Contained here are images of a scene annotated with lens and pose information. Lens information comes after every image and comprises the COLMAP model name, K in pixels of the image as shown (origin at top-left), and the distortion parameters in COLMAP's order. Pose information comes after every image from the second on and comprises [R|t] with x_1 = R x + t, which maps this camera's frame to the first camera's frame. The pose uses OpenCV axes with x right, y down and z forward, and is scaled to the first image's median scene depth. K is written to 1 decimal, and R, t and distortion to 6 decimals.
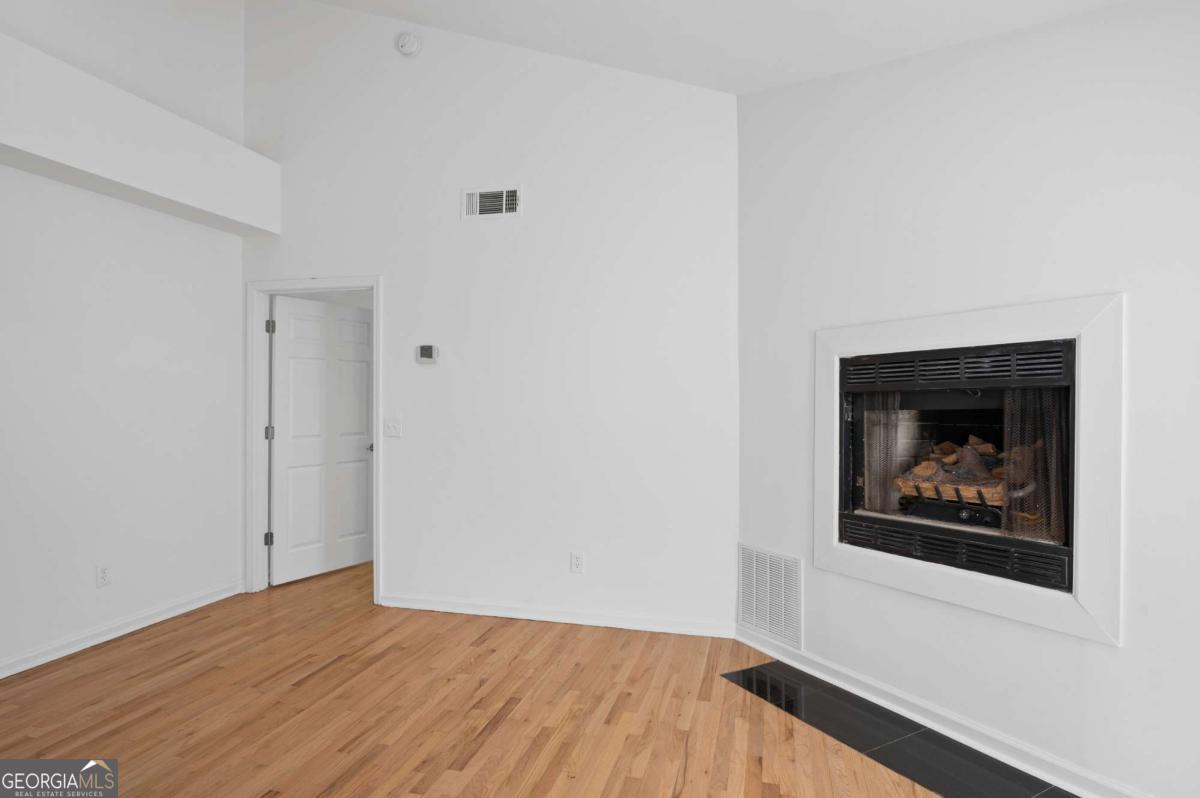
lens RADIAL K [[649.5, 0, 605.7], [0, 649.5, 394.8], [0, 0, 1]] dist [-0.005404, 0.001432]
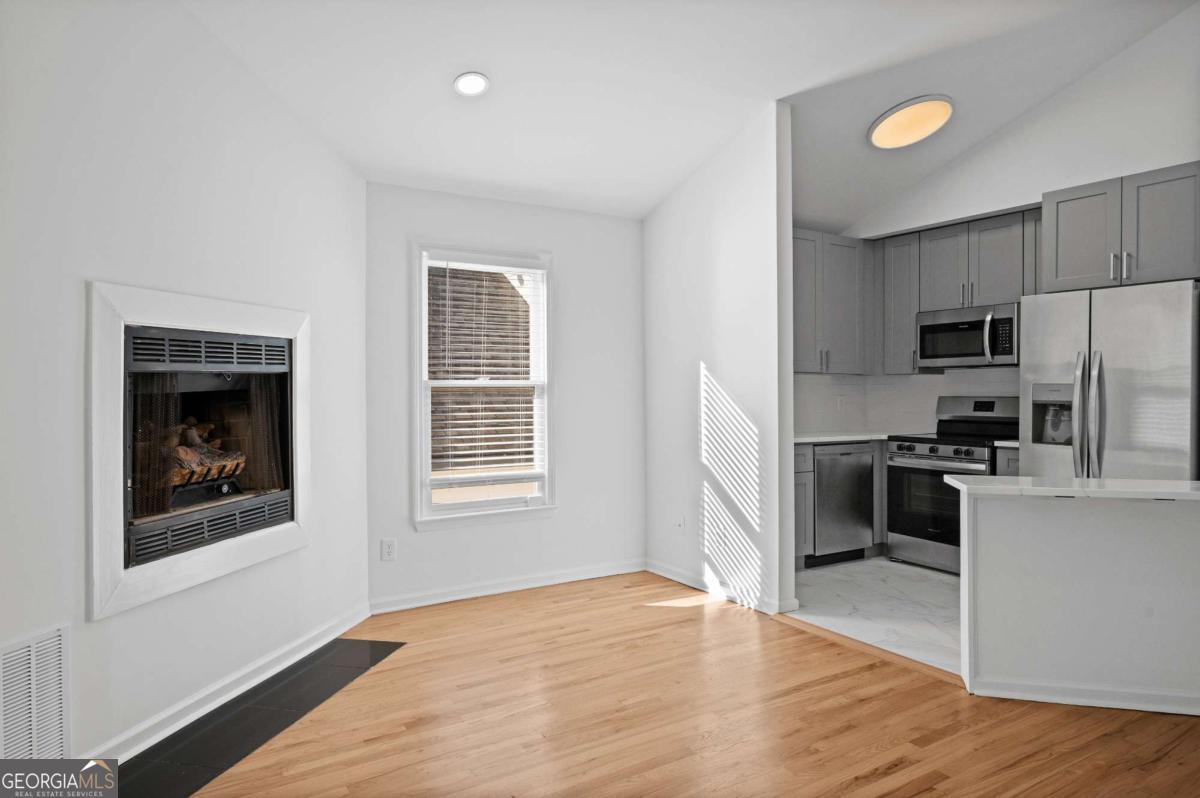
lens RADIAL K [[754.6, 0, 604.3], [0, 754.6, 399.7], [0, 0, 1]] dist [0.004502, -0.000530]
pose [[-0.730502, -0.008258, 0.682861, -0.644410], [-0.000983, 0.999939, 0.011041, 0.018695], [-0.682910, 0.007394, -0.730465, 1.255809]]
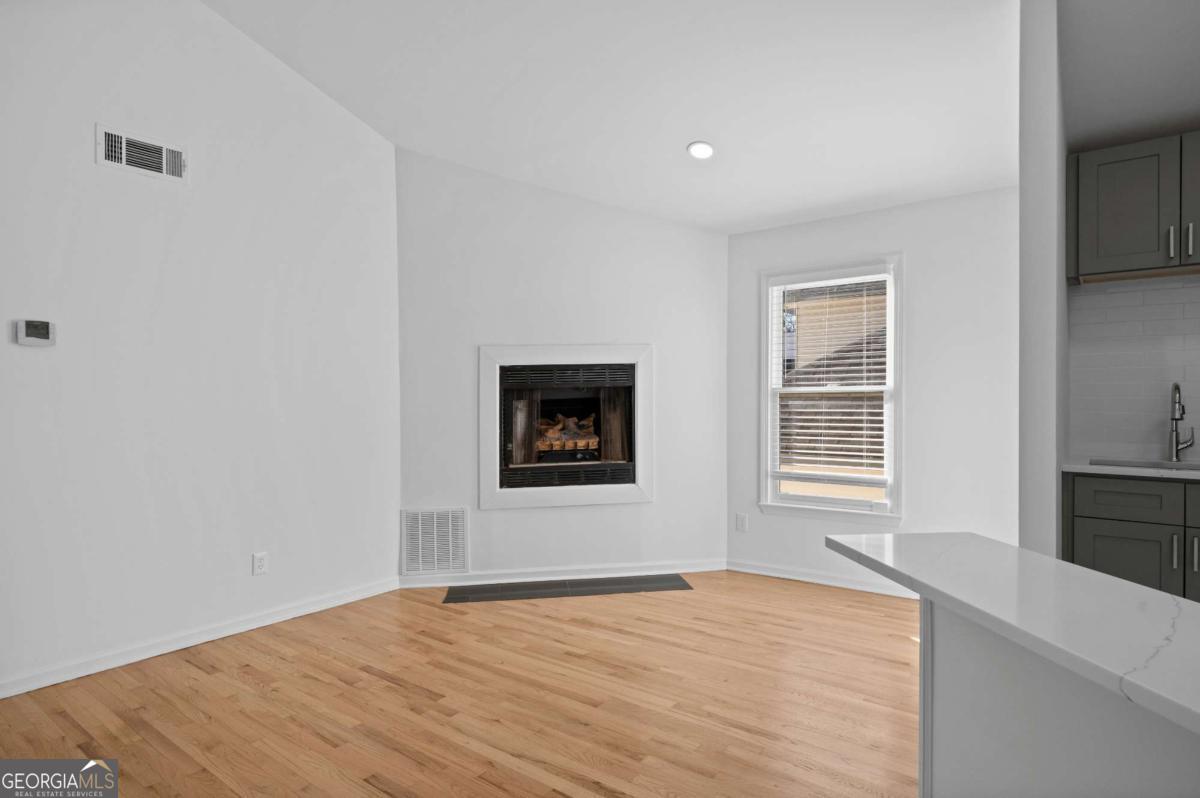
lens RADIAL K [[649.5, 0, 599.4], [0, 649.5, 403.3], [0, 0, 1]] dist [-0.005404, 0.001432]
pose [[0.389472, -0.011180, 0.920971, -0.933068], [0.006273, 0.999935, 0.009486, 0.016679], [-0.921017, 0.002083, 0.389517, 0.199163]]
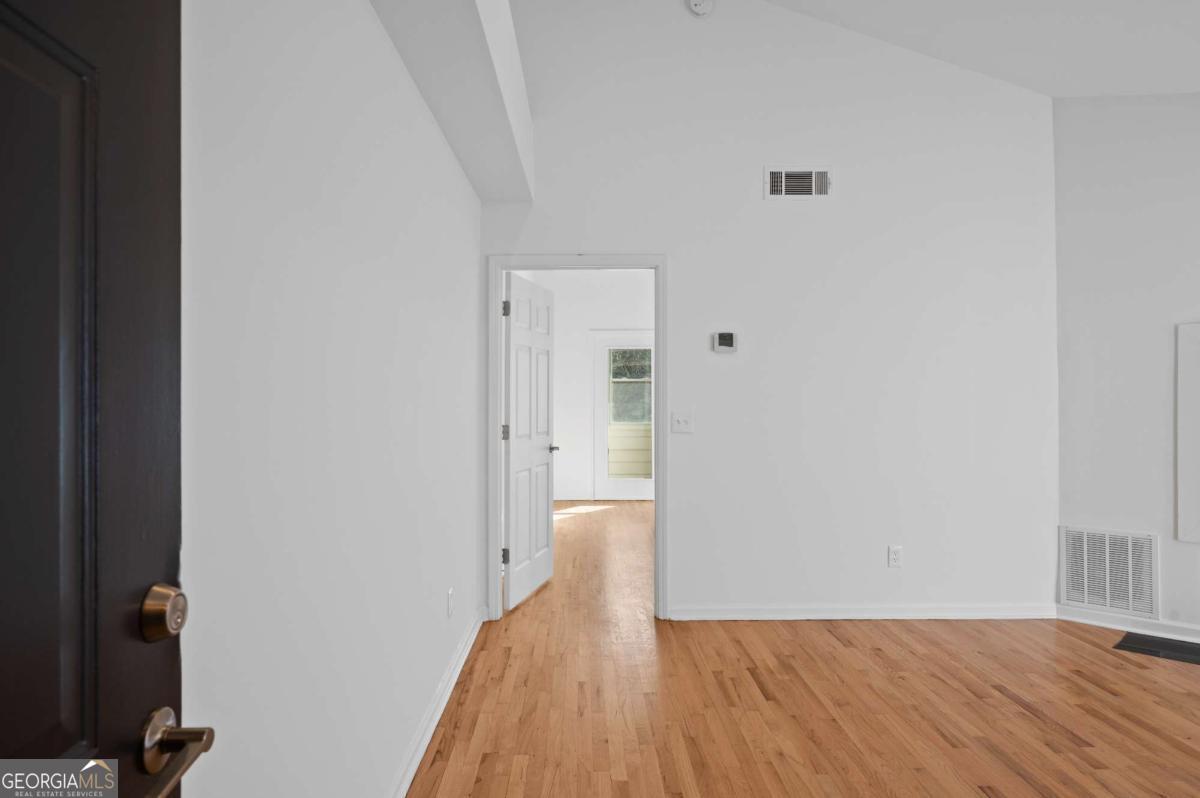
lens RADIAL K [[730.8, 0, 579.9], [0, 730.8, 392.9], [0, 0, 1]] dist [-0.005785, 0.004956]
pose [[0.968758, -0.004150, 0.247973, -0.986805], [0.005207, 0.999980, -0.003609, 0.016187], [-0.247953, 0.004788, 0.968760, 0.063210]]
